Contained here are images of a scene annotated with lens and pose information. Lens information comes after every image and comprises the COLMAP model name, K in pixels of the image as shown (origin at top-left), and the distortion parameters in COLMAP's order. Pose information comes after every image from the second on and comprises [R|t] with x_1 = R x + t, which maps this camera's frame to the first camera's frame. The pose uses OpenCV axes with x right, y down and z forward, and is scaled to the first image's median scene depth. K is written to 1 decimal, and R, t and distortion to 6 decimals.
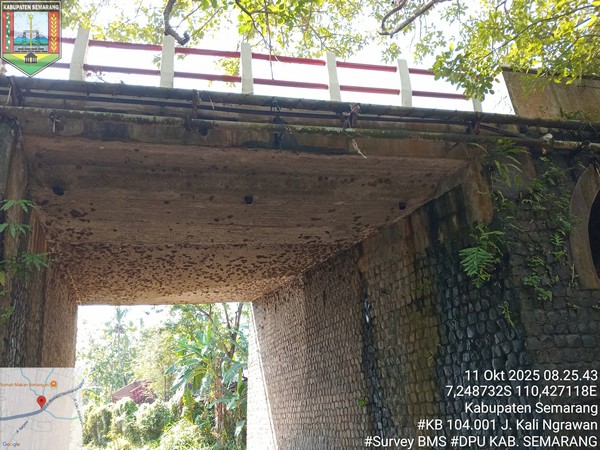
lens RADIAL K [[453.6, 0, 300.0], [0, 453.6, 225.0], [0, 0, 1]] dist [-0.000077, -0.008058]
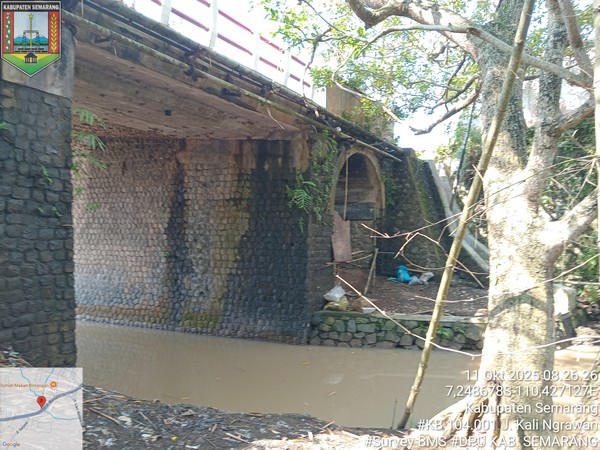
lens RADIAL K [[453.6, 0, 300.0], [0, 453.6, 225.0], [0, 0, 1]] dist [-0.000077, -0.008058]
pose [[0.667629, 0.081645, 0.740003, -0.606748], [-0.338358, 0.918660, 0.203909, -0.117520], [-0.663163, -0.386521, 0.640949, -0.135036]]
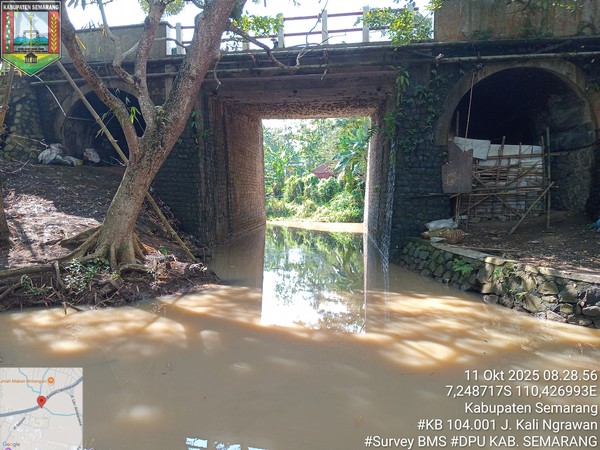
lens RADIAL K [[453.6, 0, 300.0], [0, 453.6, 225.0], [0, 0, 1]] dist [-0.000077, -0.008058]
pose [[0.896774, 0.106285, -0.429535, 0.644487], [0.104201, 0.892700, 0.438440, -0.316816], [0.430046, -0.437939, 0.789475, -0.644171]]
